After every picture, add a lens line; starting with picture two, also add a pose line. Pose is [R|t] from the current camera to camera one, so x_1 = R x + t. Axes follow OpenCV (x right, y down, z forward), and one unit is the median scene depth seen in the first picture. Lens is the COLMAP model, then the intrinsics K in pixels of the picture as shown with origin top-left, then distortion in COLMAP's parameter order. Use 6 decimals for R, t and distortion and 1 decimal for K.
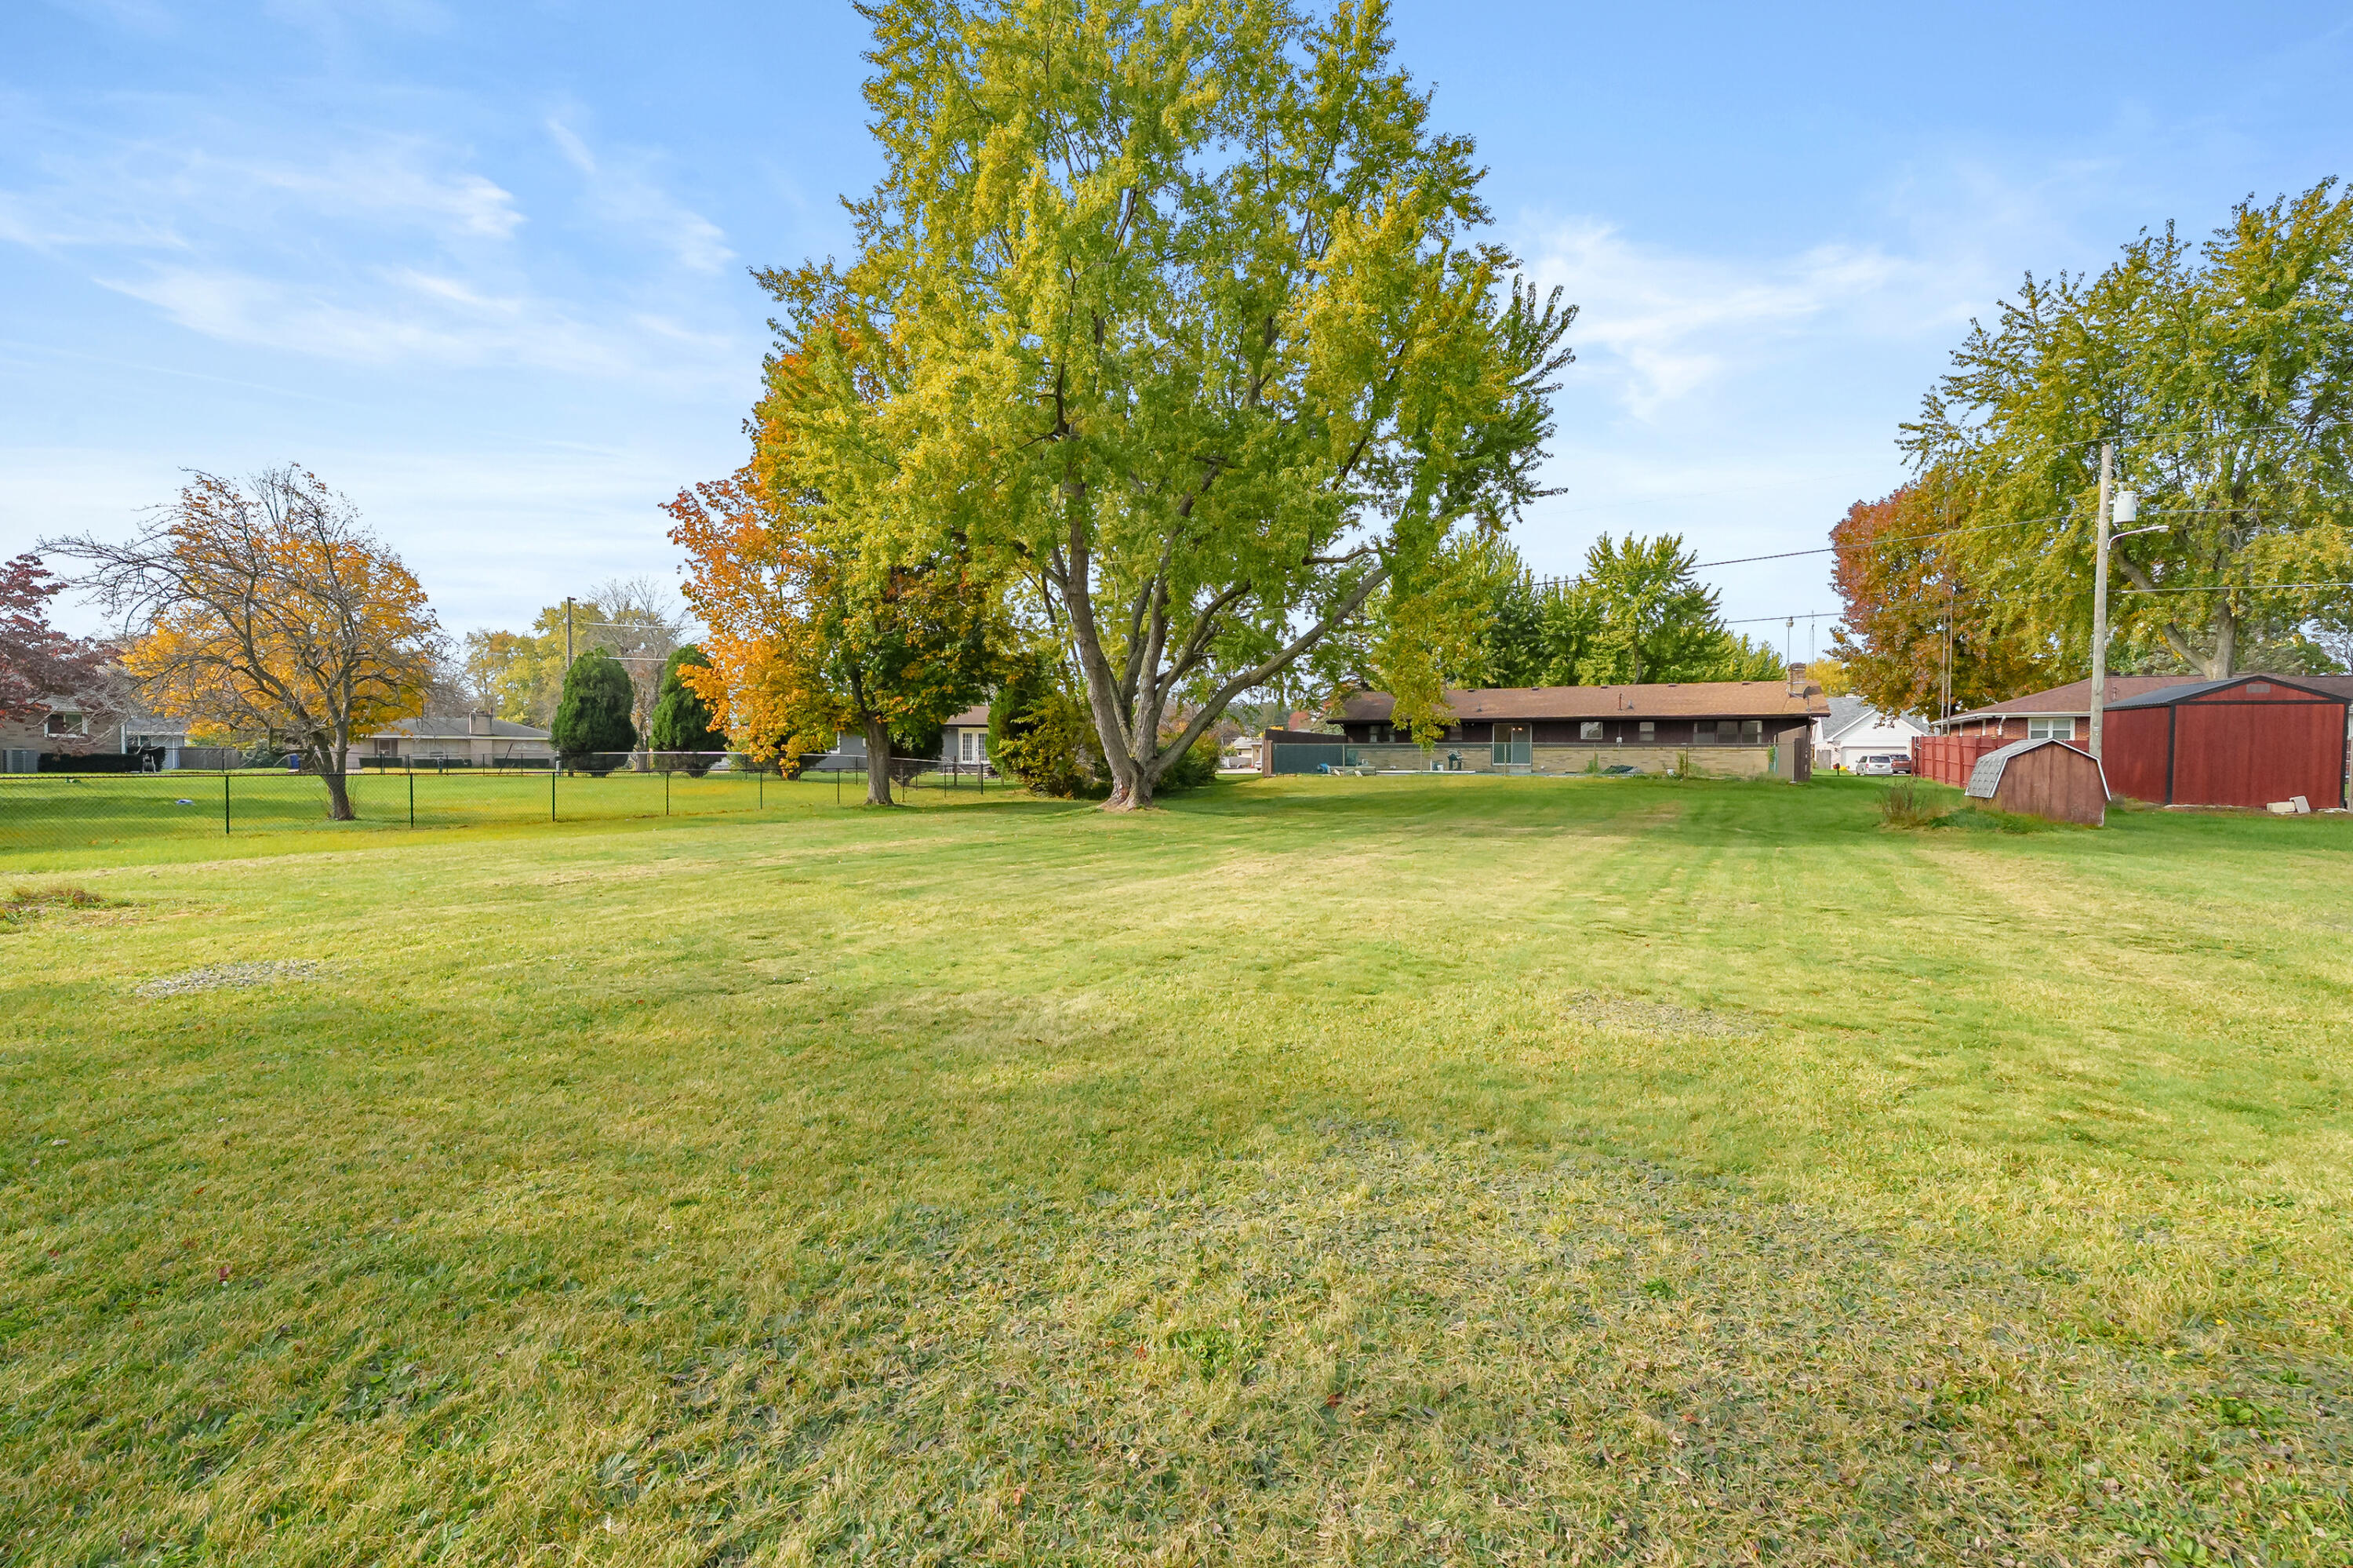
lens RADIAL K [[1061.9, 0, 1175.5], [0, 1061.9, 786.1], [0, 0, 1]] dist [-0.010041, 0.002073]
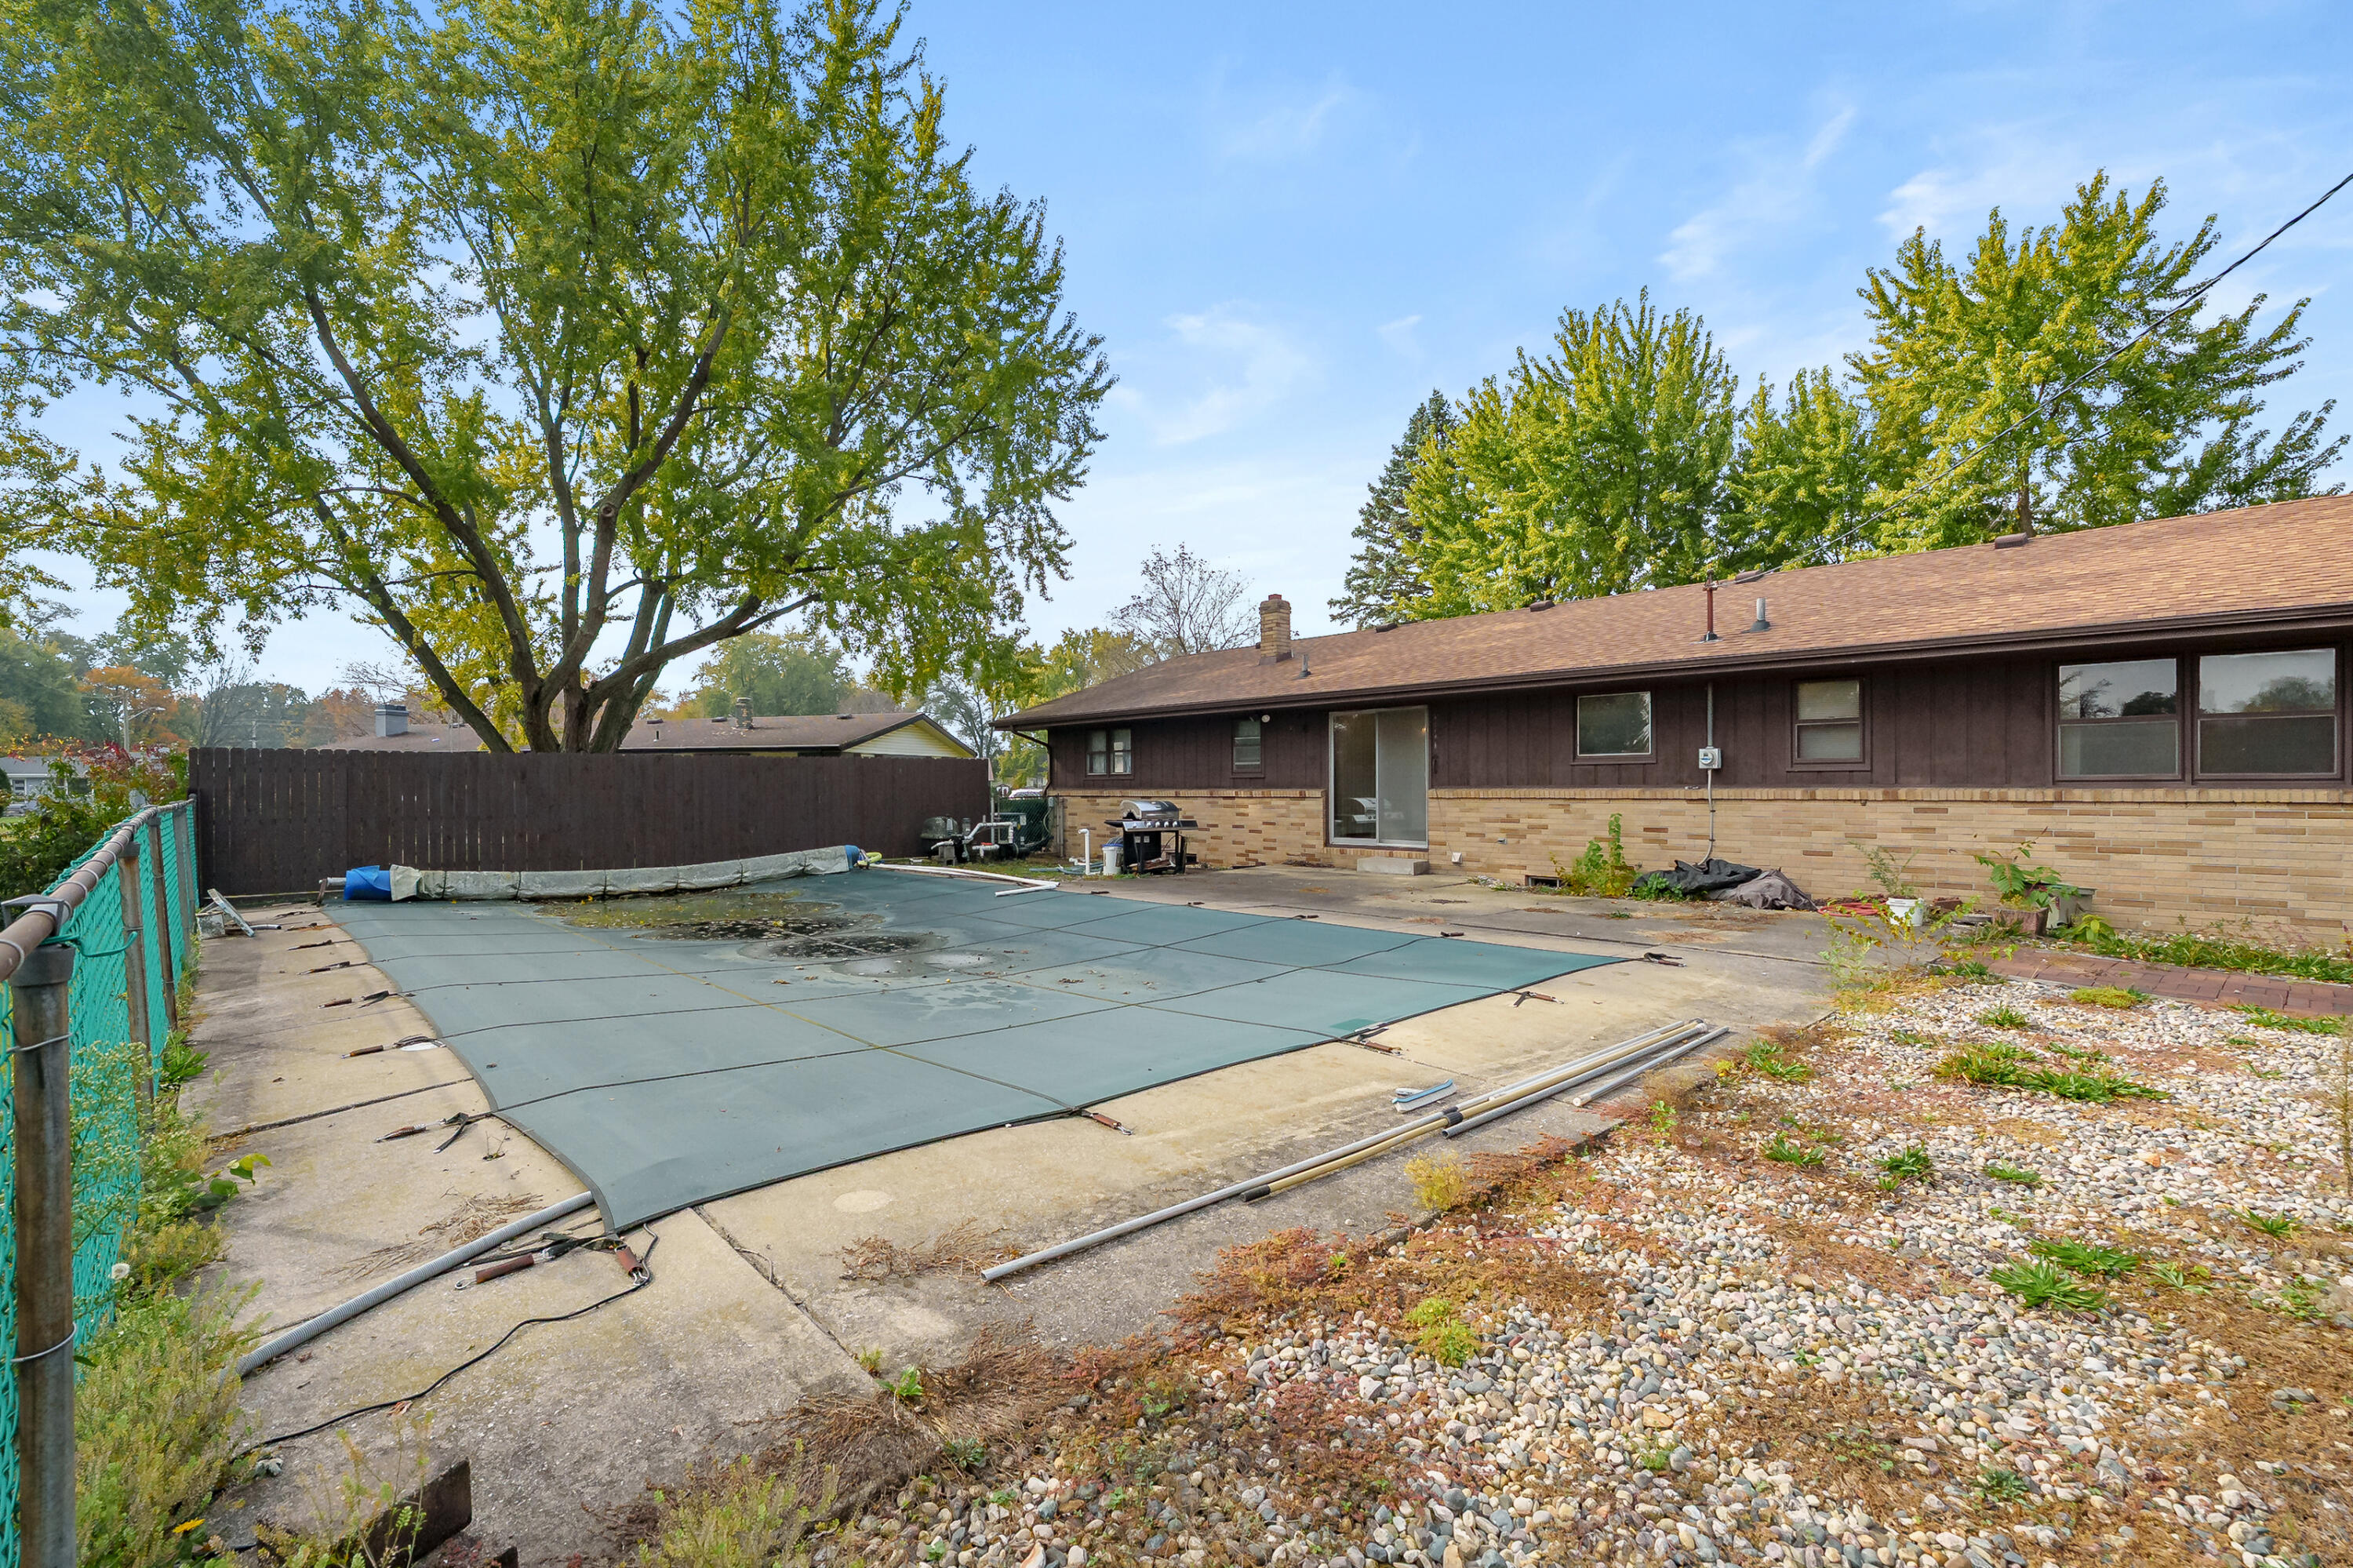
lens RADIAL K [[1061.9, 0, 1165.9], [0, 1061.9, 787.6], [0, 0, 1]] dist [-0.010041, 0.002073]
pose [[0.928216, -0.006989, -0.371977, 0.294906], [-0.000659, 0.999791, -0.020431, -0.023833], [0.372042, 0.019210, 0.928017, 0.544800]]
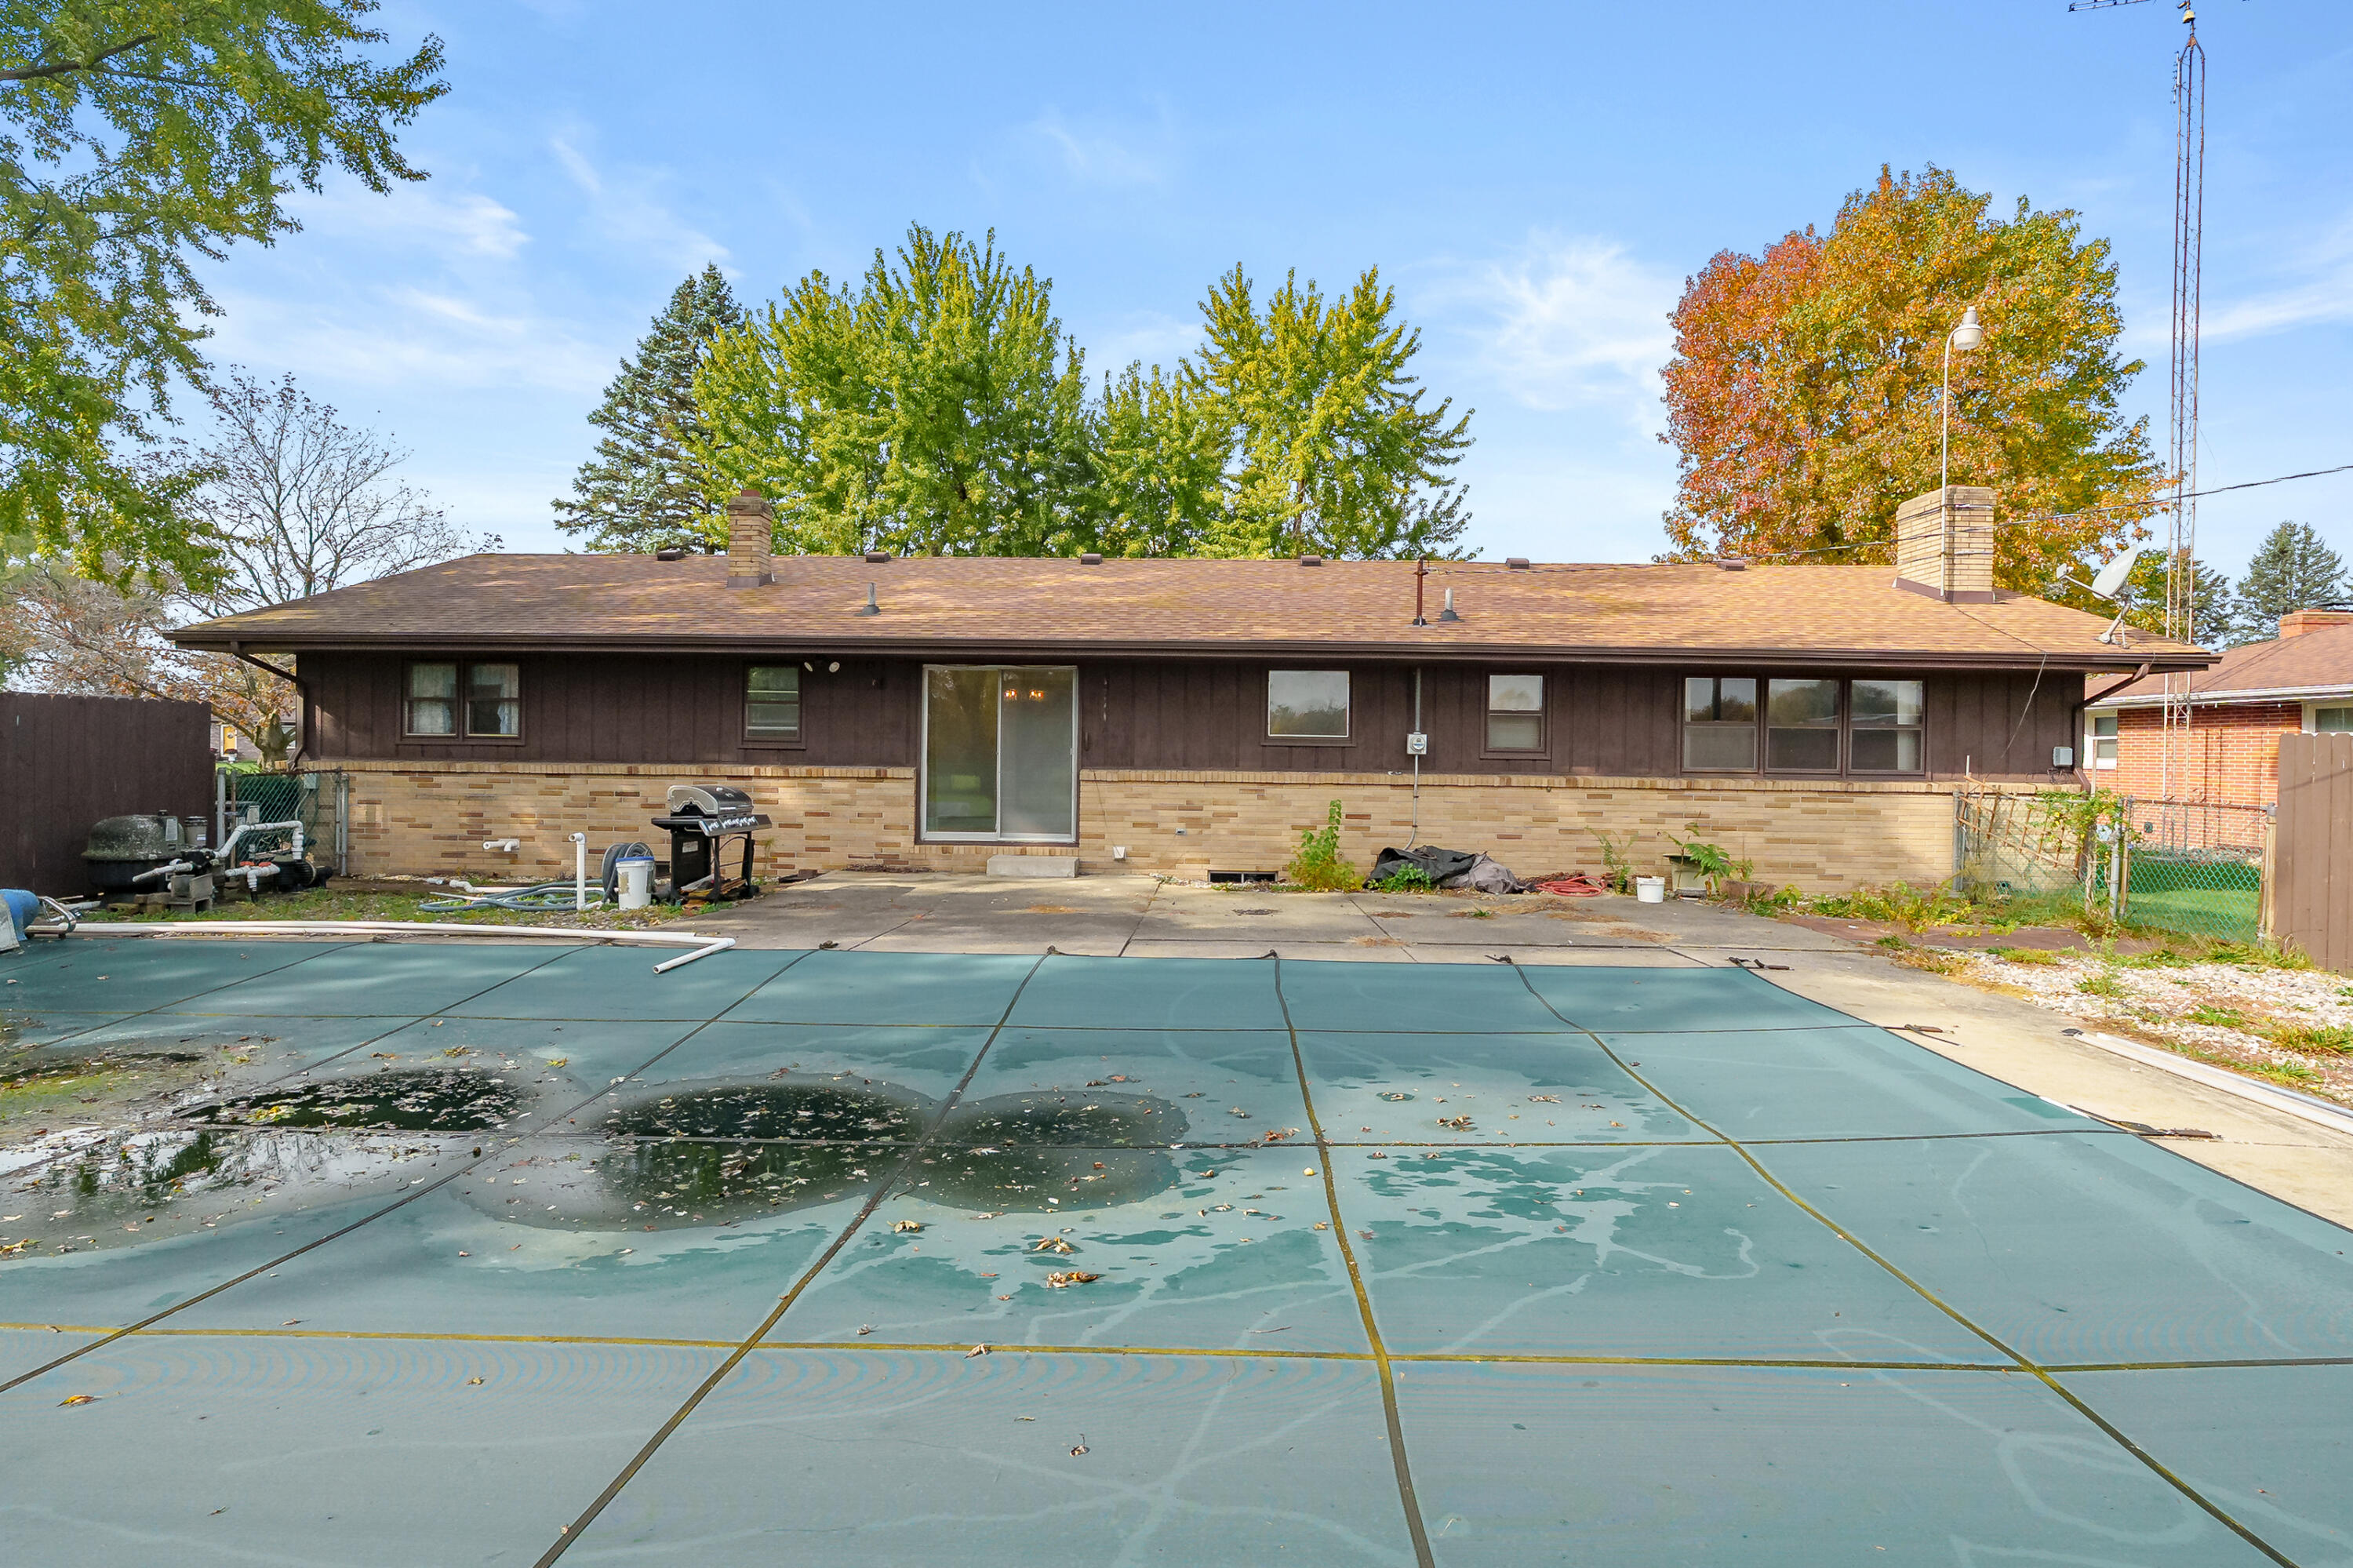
lens RADIAL K [[1132.3, 0, 1210.8], [0, 1132.3, 767.5], [0, 0, 1]] dist [-0.006434, -0.000940]
pose [[0.907014, 0.002844, 0.421092, 0.200156], [-0.001199, 0.999991, -0.004170, -0.027799], [-0.421099, 0.003278, 0.907009, 0.587953]]
